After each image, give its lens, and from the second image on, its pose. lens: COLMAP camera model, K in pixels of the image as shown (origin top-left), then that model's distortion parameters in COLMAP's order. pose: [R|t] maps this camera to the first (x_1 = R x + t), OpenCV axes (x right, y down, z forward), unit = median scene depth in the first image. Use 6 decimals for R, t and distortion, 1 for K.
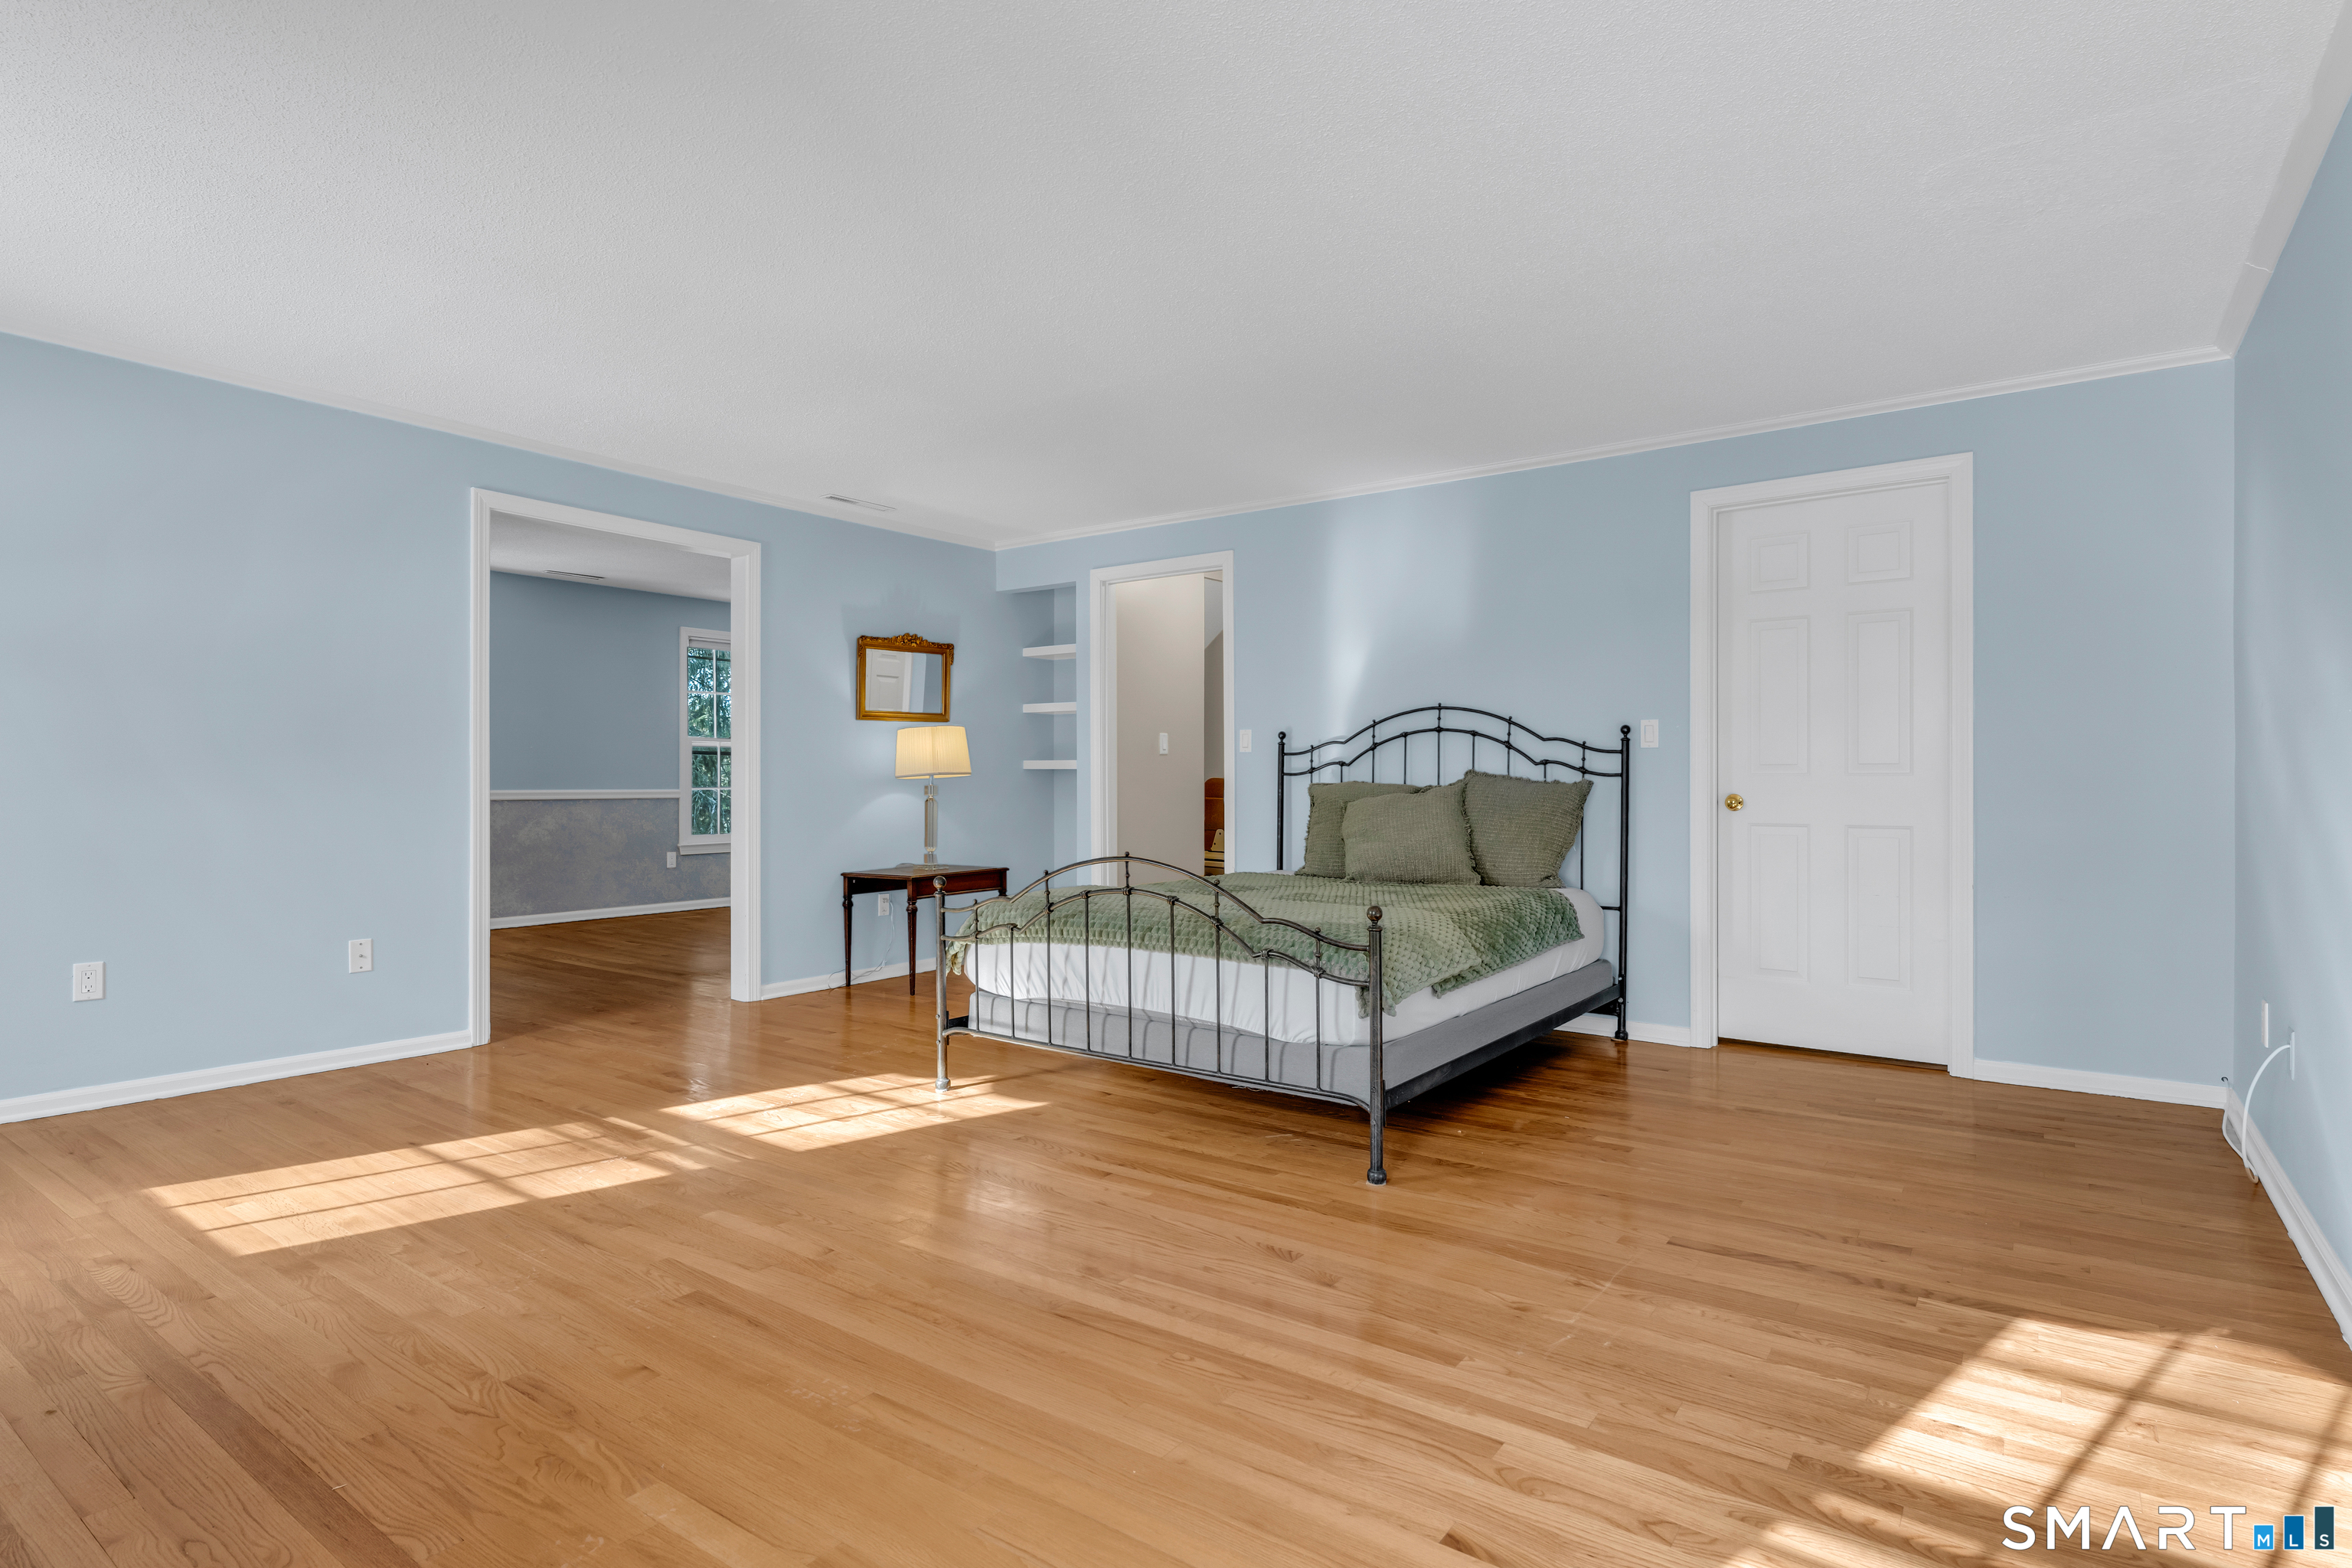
lens RADIAL K [[1178.6, 0, 1167.3], [0, 1178.6, 781.0], [0, 0, 1]] dist [0.008147, -0.000980]
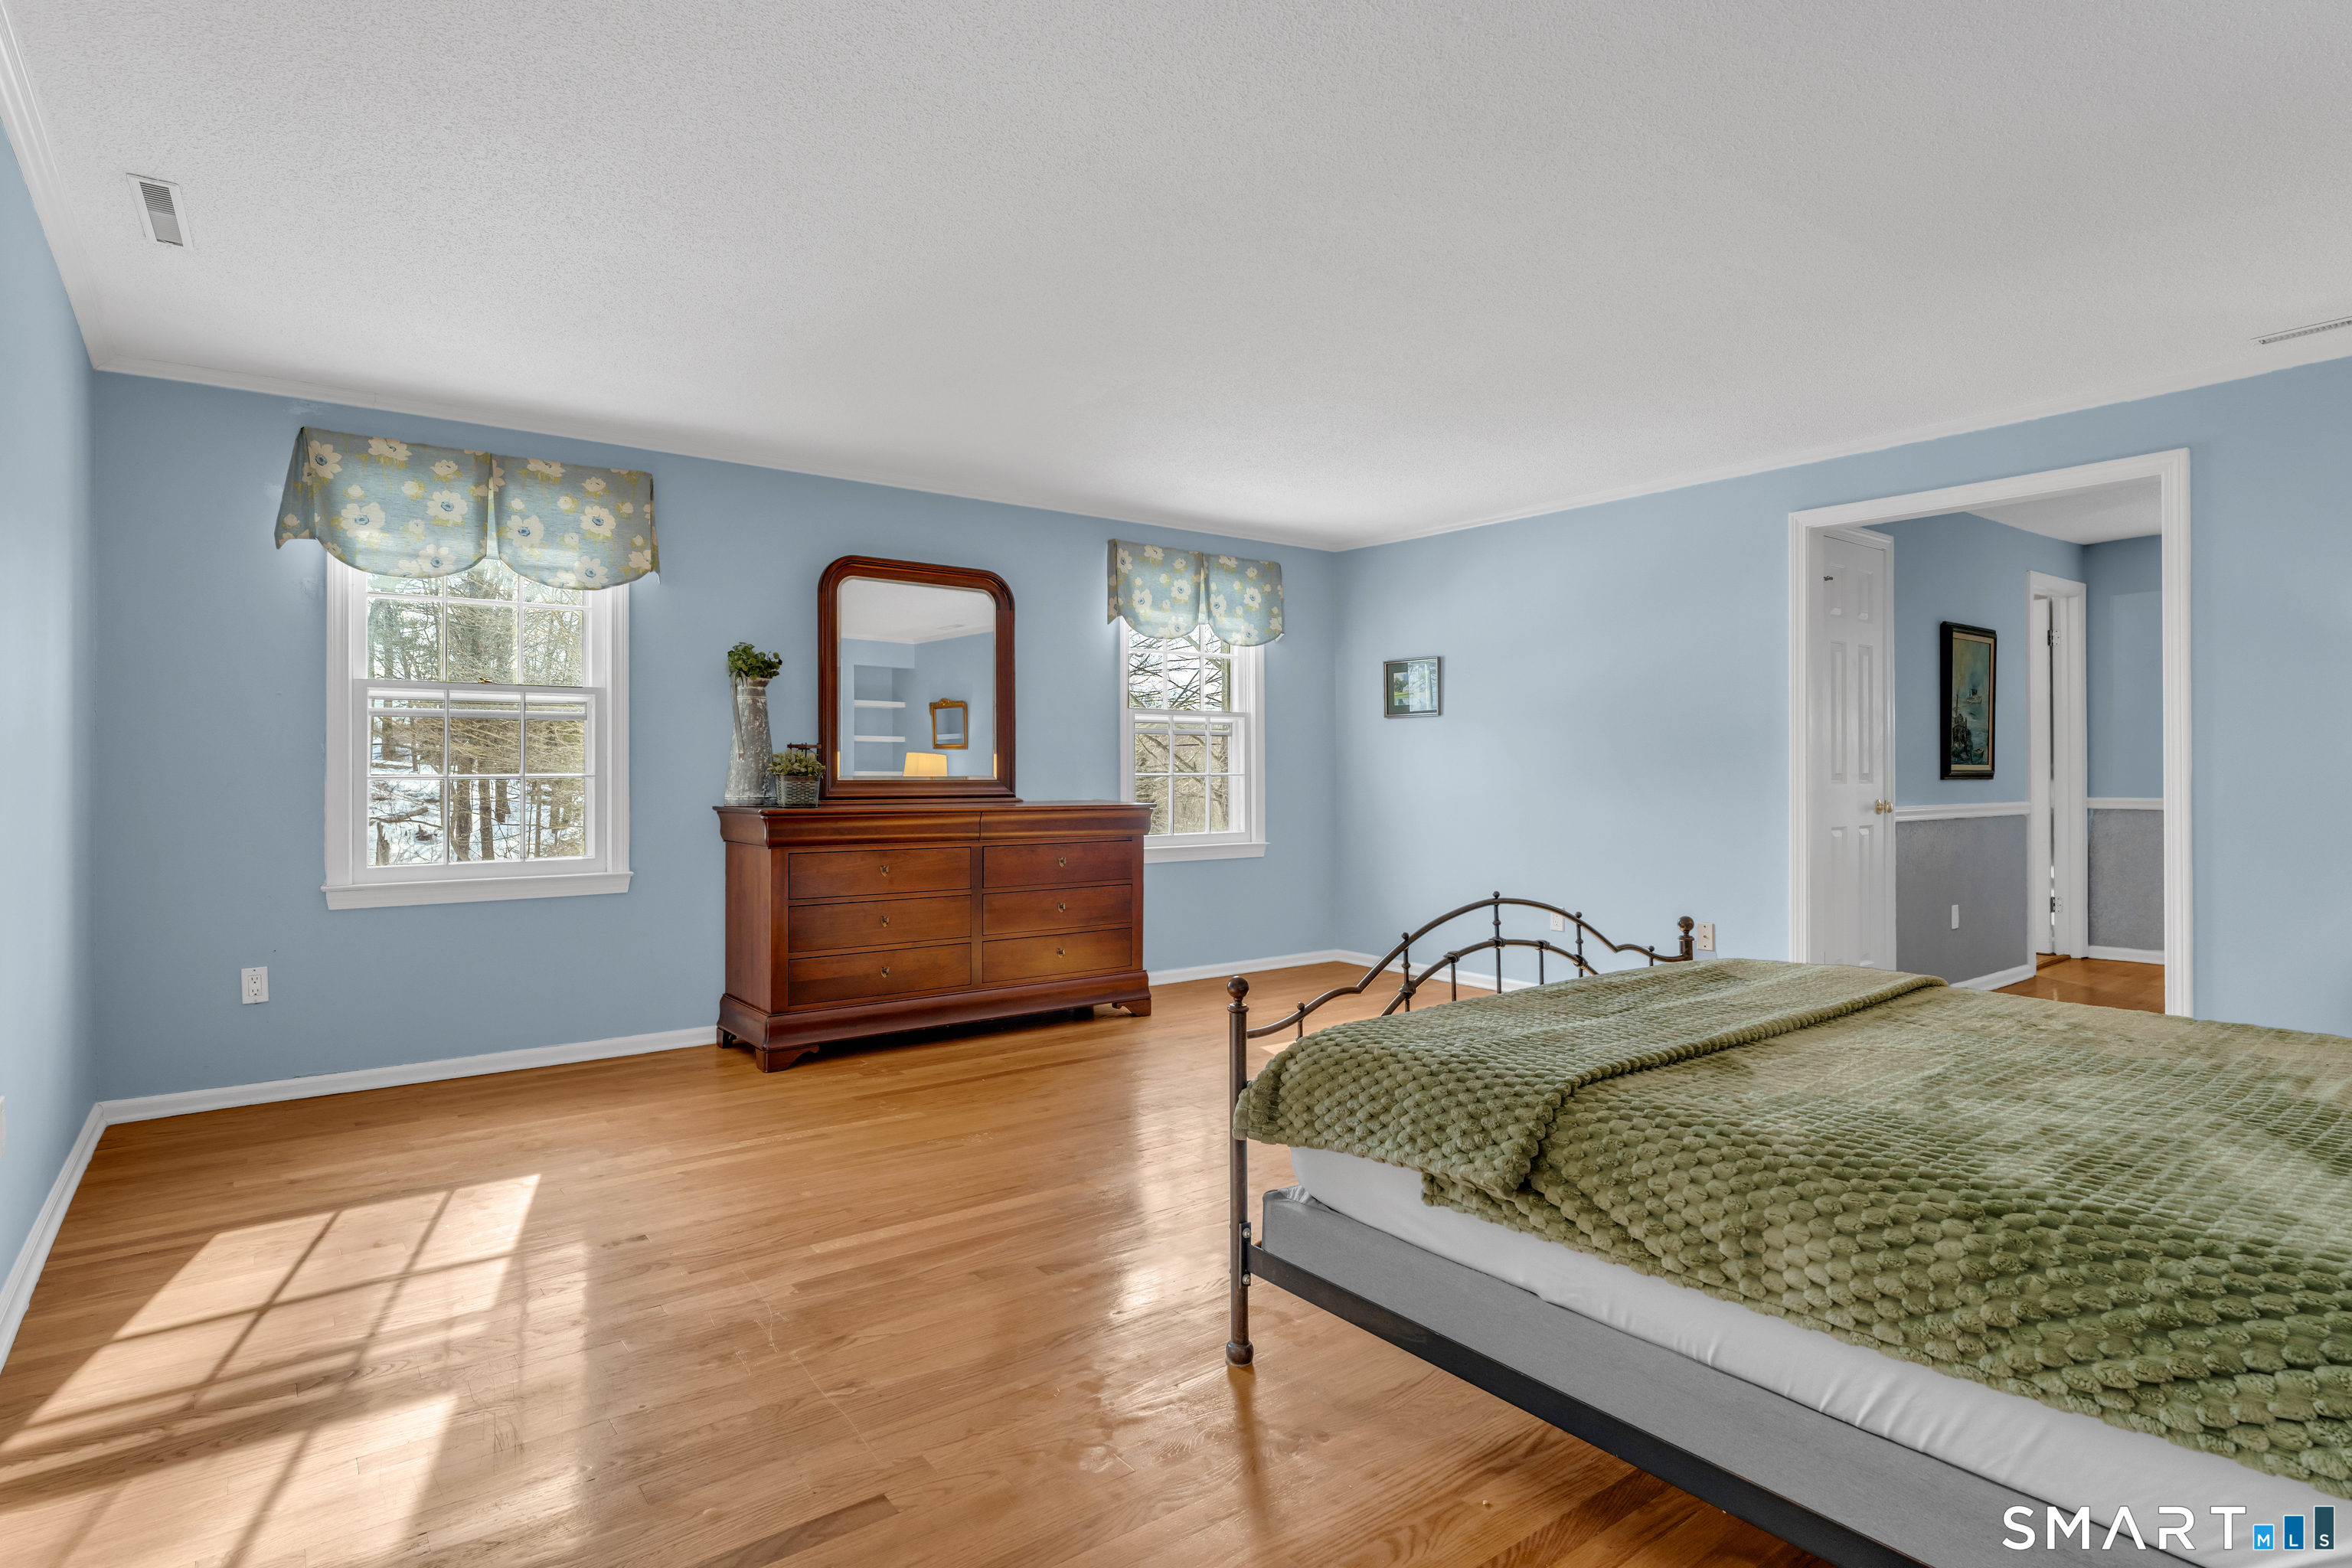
lens RADIAL K [[1202.7, 0, 1167.7], [0, 1202.7, 753.7], [0, 0, 1]] dist [-0.000004, 0.000191]
pose [[-0.273017, -0.018740, -0.961827, 0.546690], [-0.001036, 0.999815, -0.019186, -0.011077], [0.962009, -0.004242, -0.272986, 0.699683]]
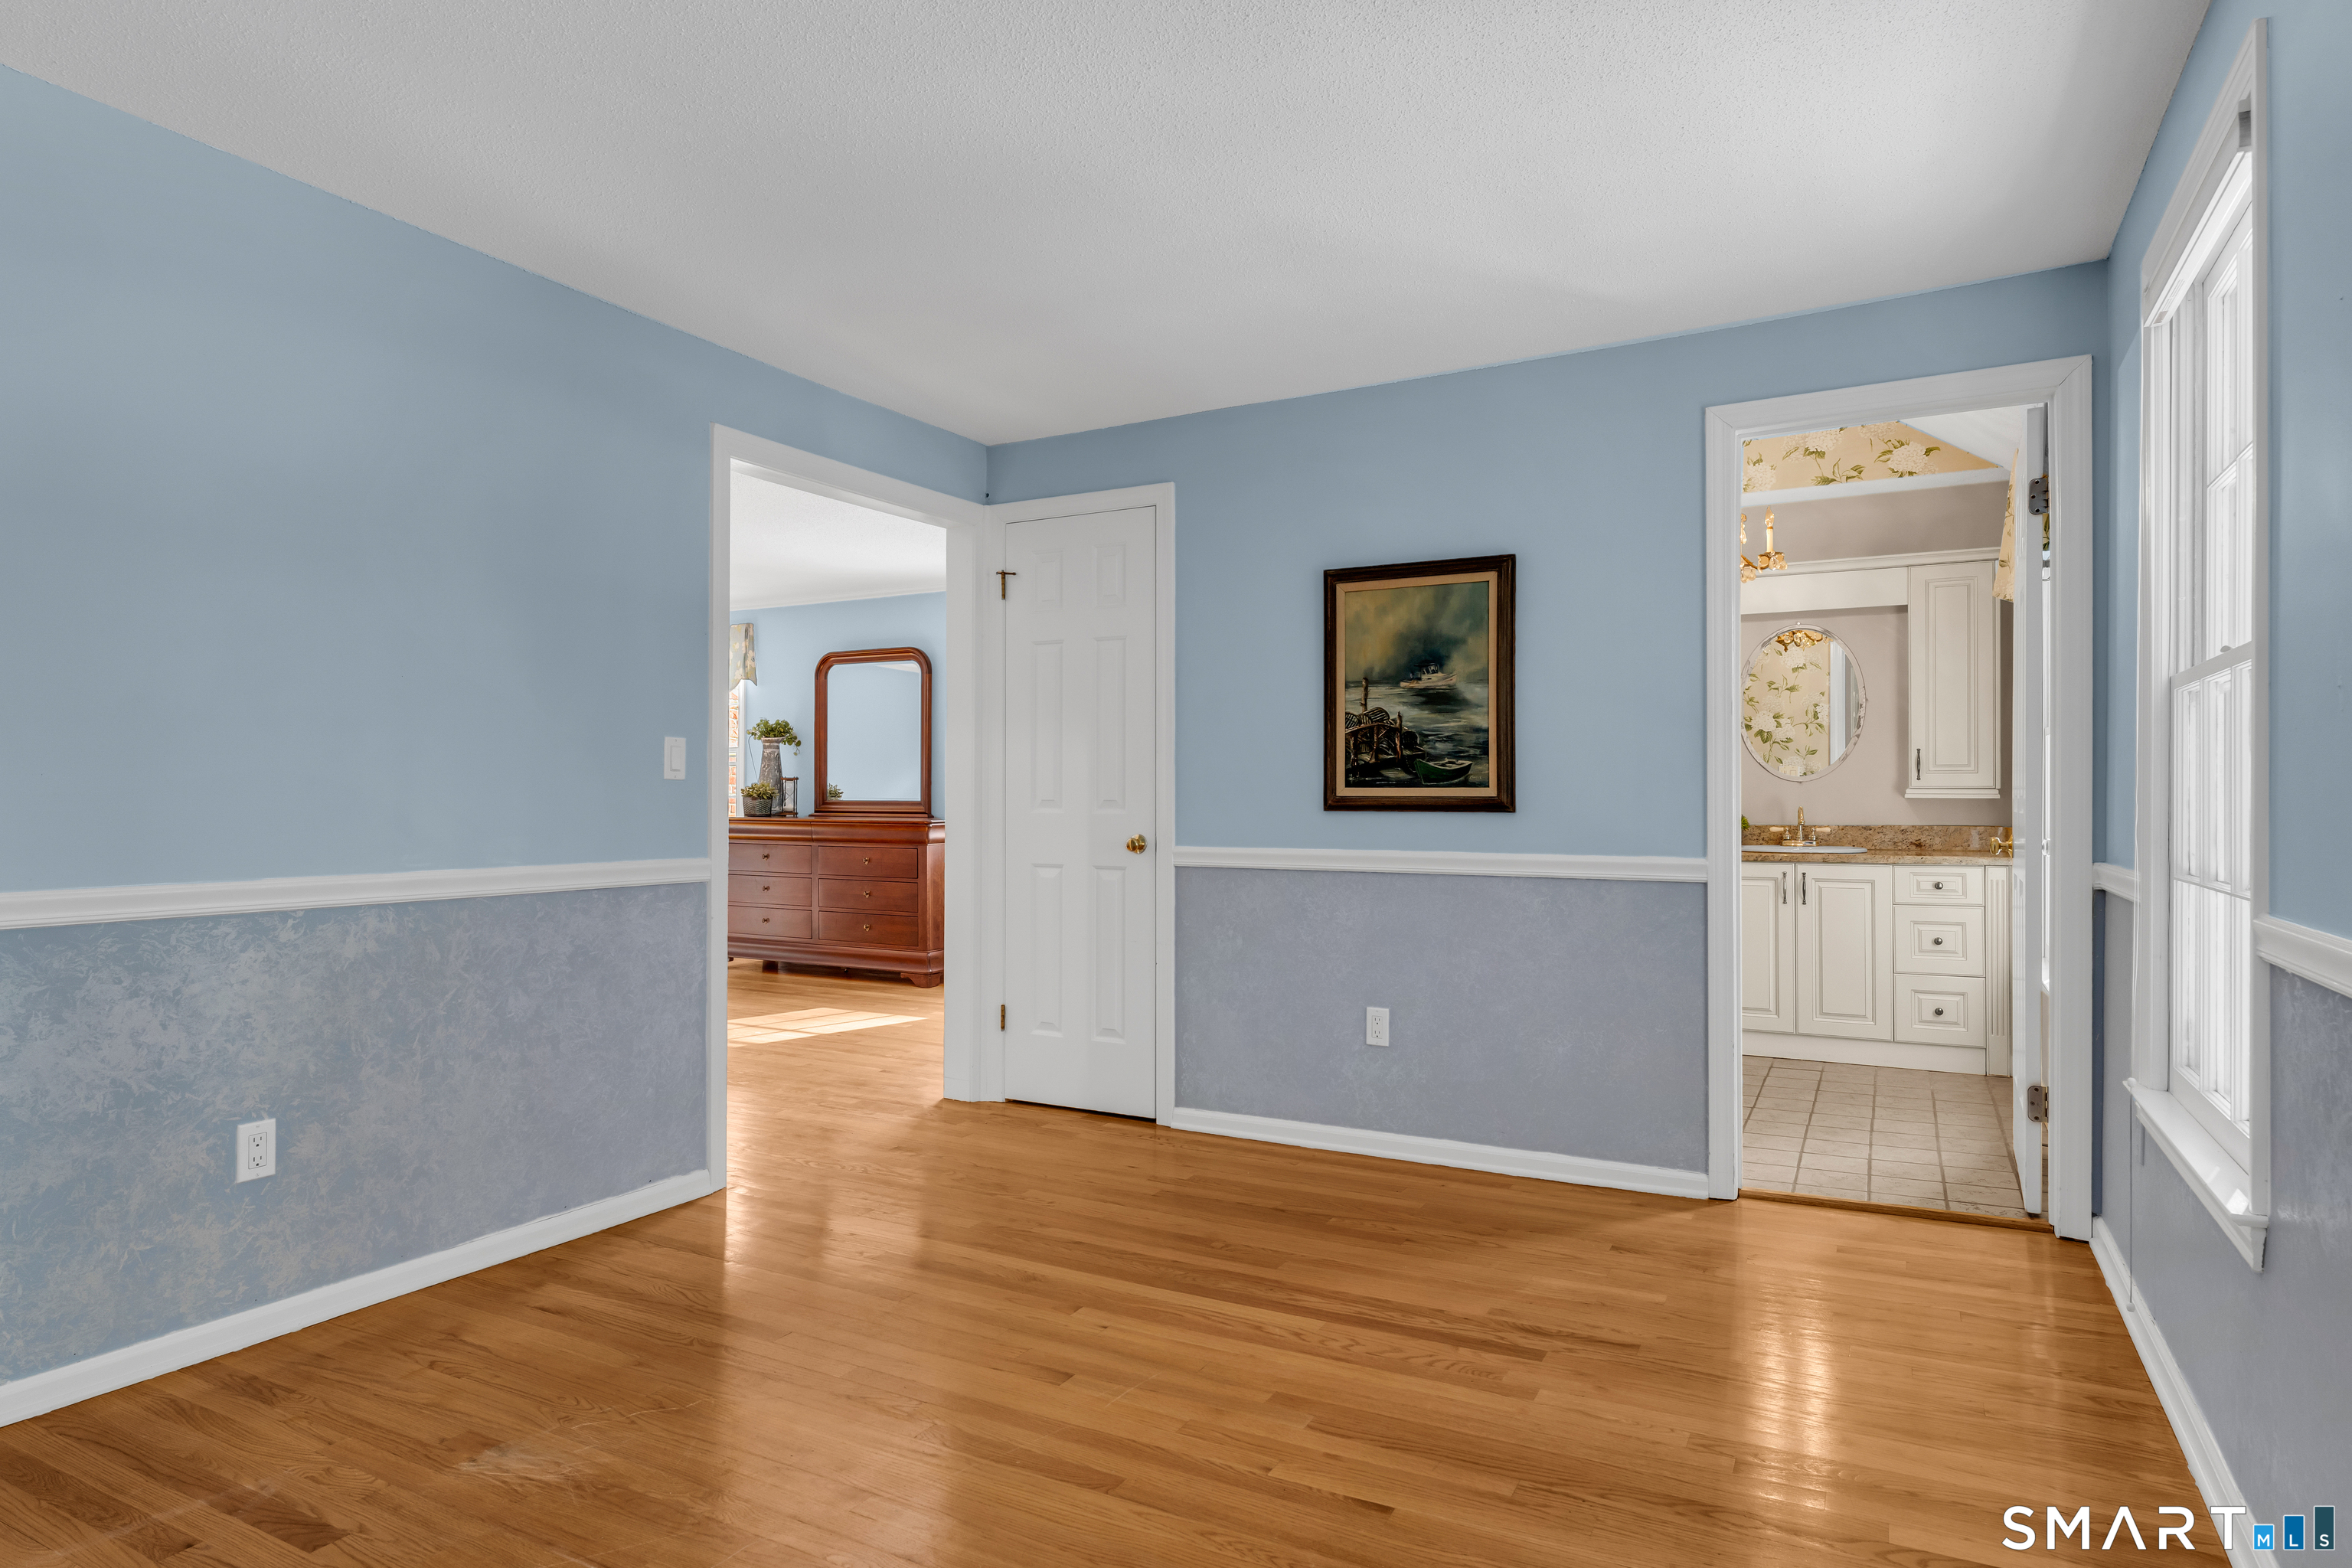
lens RADIAL K [[1324.8, 0, 1186.8], [0, 1324.8, 790.4], [0, 0, 1]] dist [0.013695, 0.000423]
pose [[-0.987630, -0.005125, -0.156718, -0.562467], [-0.004833, 0.999986, -0.002244, -0.019775], [0.156727, -0.001458, -0.987641, 1.934662]]
